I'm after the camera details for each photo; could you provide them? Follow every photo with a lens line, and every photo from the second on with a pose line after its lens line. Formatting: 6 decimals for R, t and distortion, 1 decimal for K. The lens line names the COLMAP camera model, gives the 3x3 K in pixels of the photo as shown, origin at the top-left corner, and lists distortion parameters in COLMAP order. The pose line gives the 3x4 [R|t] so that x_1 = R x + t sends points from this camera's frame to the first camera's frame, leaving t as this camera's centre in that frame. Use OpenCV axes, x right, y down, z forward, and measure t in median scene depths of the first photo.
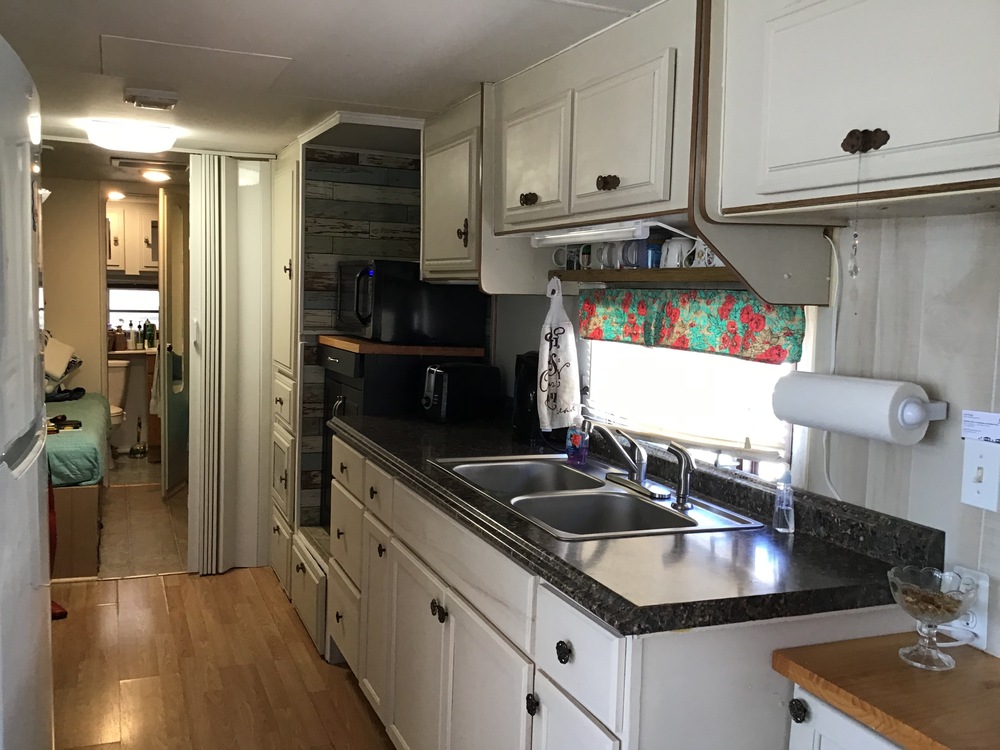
lens RADIAL K [[901.5, 0, 500.0], [0, 901.5, 375.0], [0, 0, 1]] dist [0.096772, -0.181118]
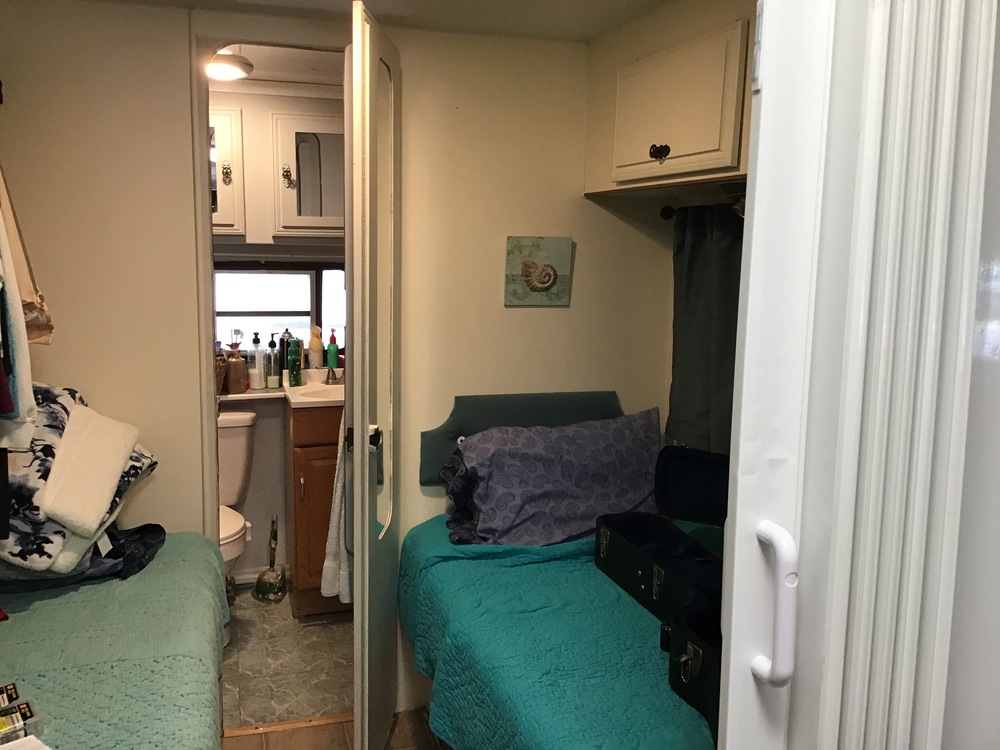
lens RADIAL K [[892.3, 0, 498.7], [0, 892.3, 351.0], [0, 0, 1]] dist [0.099983, -0.164550]
pose [[0.995861, -0.004393, -0.090780, -0.562223], [0.006237, 0.999780, 0.020040, -0.147825], [0.090672, -0.020523, 0.995669, 1.282034]]
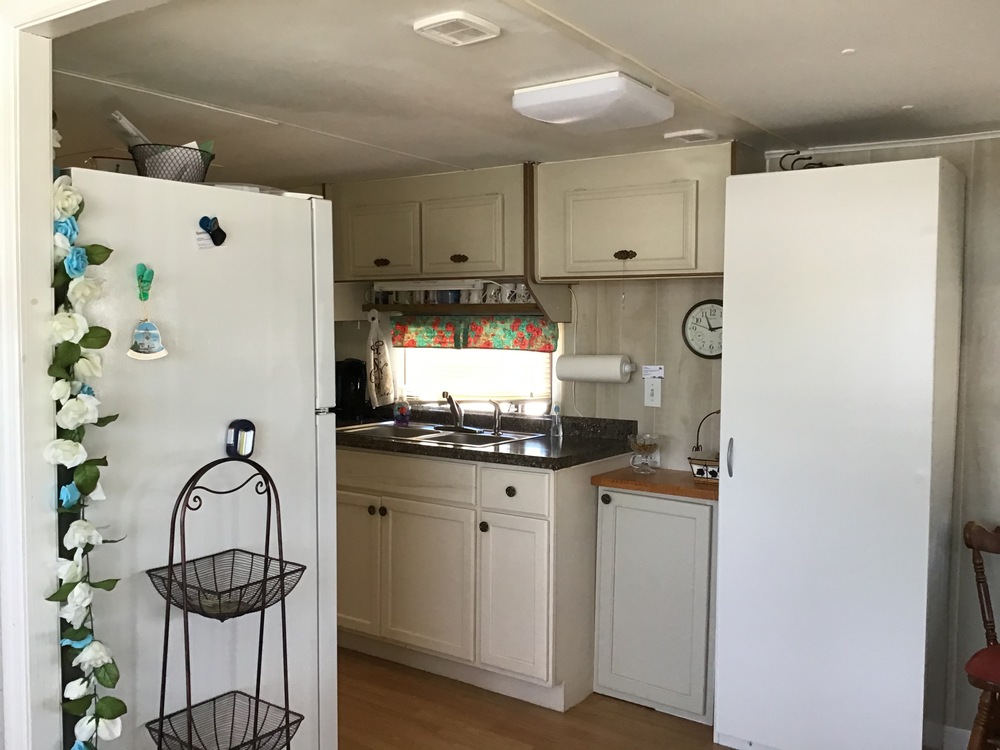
lens RADIAL K [[901.5, 0, 500.0], [0, 901.5, 375.0], [0, 0, 1]] dist [0.096772, -0.181118]
pose [[0.840115, -0.061840, 0.538871, -0.599817], [0.073047, 0.997328, 0.000568, 0.019998], [-0.537467, 0.038886, 0.842388, -0.424349]]
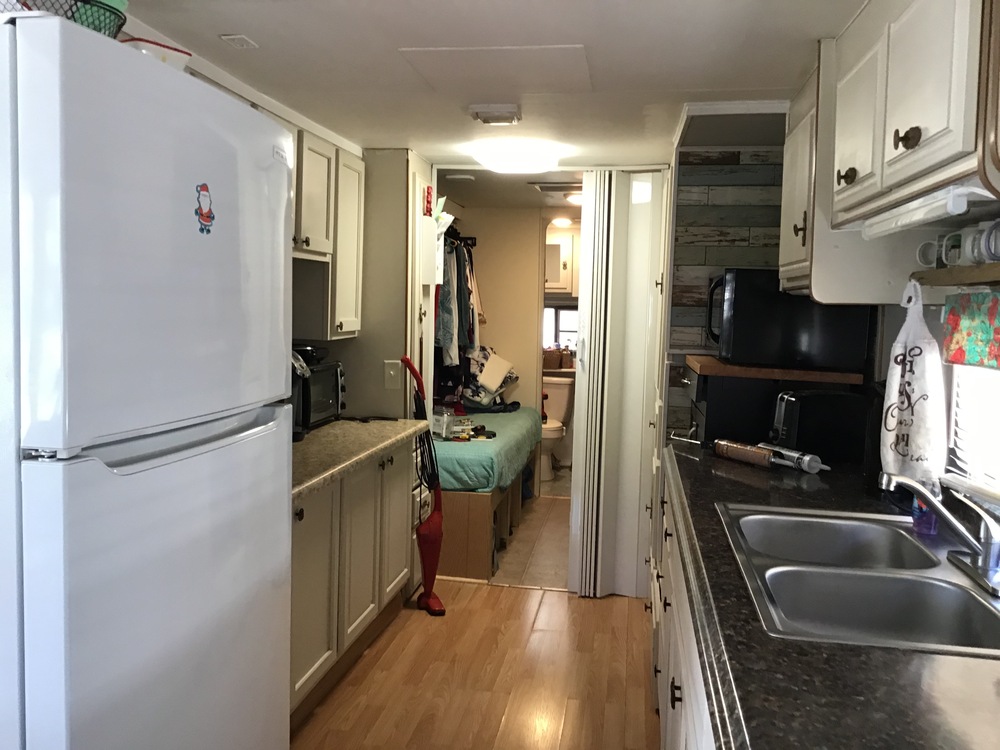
lens RADIAL K [[901.5, 0, 500.0], [0, 901.5, 375.0], [0, 0, 1]] dist [0.096772, -0.181118]
pose [[0.850487, 0.033651, -0.524918, 0.168999], [-0.048380, 0.998726, -0.014362, -0.001854], [0.523766, 0.037611, 0.851032, 0.175695]]
